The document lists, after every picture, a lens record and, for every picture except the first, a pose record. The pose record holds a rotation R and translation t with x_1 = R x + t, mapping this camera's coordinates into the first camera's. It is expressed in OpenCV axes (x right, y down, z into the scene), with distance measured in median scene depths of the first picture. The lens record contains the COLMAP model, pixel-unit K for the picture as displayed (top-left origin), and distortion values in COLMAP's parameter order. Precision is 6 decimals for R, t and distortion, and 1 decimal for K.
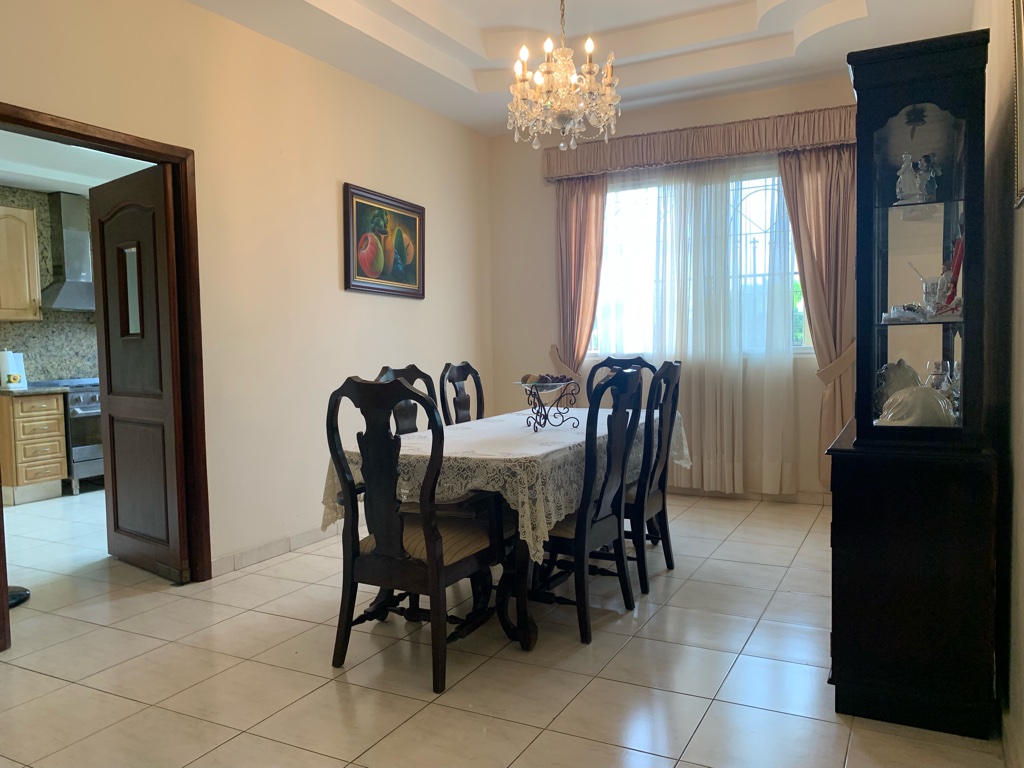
lens RADIAL K [[771.2, 0, 511.5], [0, 771.2, 385.8], [0, 0, 1]] dist [-0.007517, -0.021826]
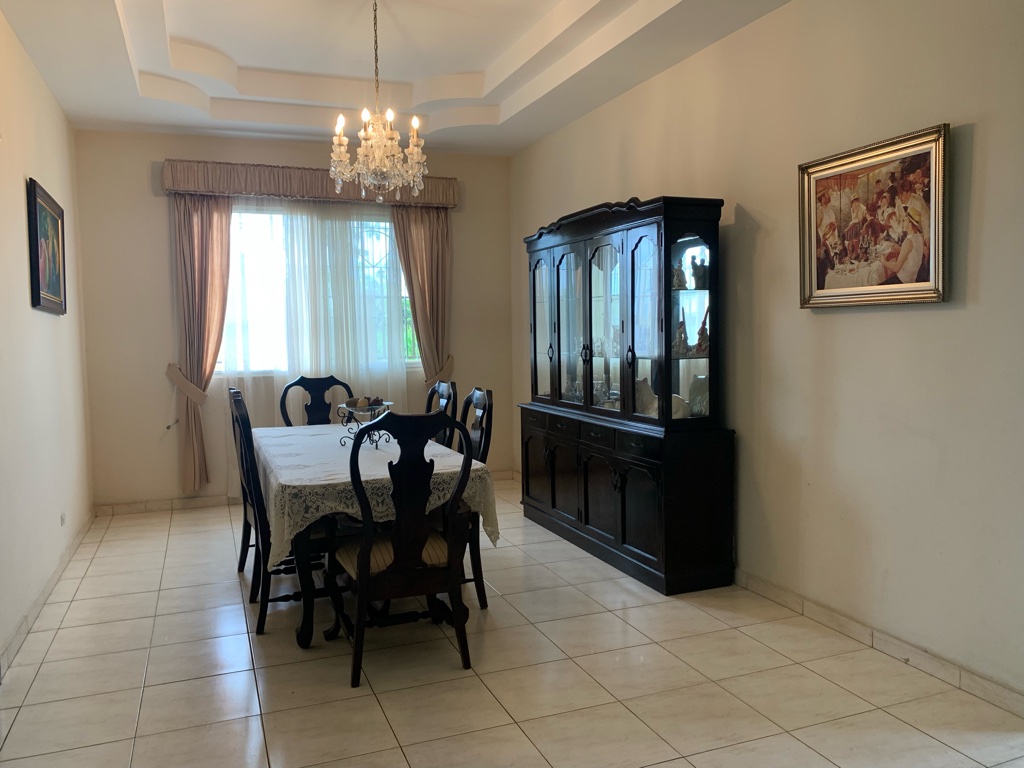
lens RADIAL K [[771.2, 0, 508.6], [0, 771.2, 375.4], [0, 0, 1]] dist [-0.007517, -0.021826]
pose [[0.642131, -0.031710, 0.765939, -0.475741], [0.040271, 0.999160, 0.007605, -0.032650], [-0.765537, 0.025962, 0.642868, 0.078521]]
